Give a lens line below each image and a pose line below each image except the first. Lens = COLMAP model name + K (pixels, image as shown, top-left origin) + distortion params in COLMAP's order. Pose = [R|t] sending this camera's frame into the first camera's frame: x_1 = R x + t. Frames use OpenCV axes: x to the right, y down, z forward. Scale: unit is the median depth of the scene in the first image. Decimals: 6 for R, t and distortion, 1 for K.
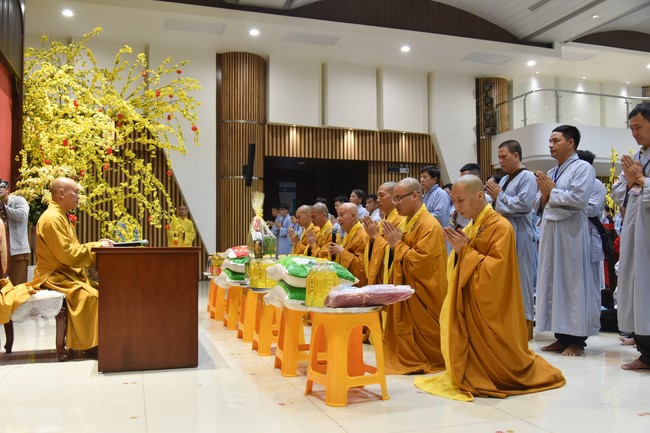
lens RADIAL K [[528.5, 0, 324.3], [0, 528.5, 223.7], [0, 0, 1]] dist [-0.046348, 0.015953]
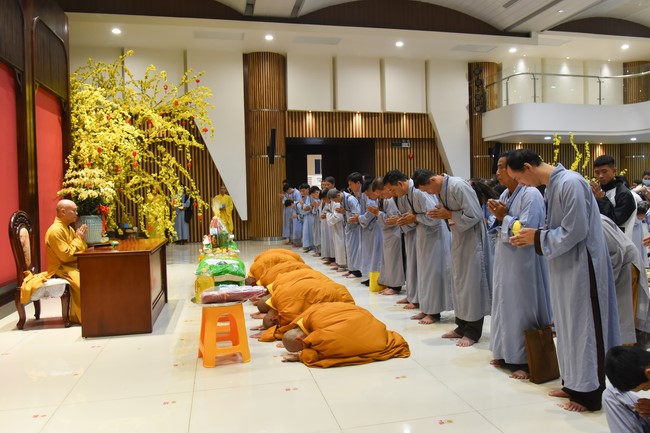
lens RADIAL K [[459.0, 0, 339.4], [0, 459.0, 201.1], [0, 0, 1]] dist [-0.042578, -0.000539]
pose [[0.997388, -0.017009, -0.070202, 0.087544], [0.020358, 0.998675, 0.047267, -0.032843], [0.069305, -0.048572, 0.996412, -0.046494]]
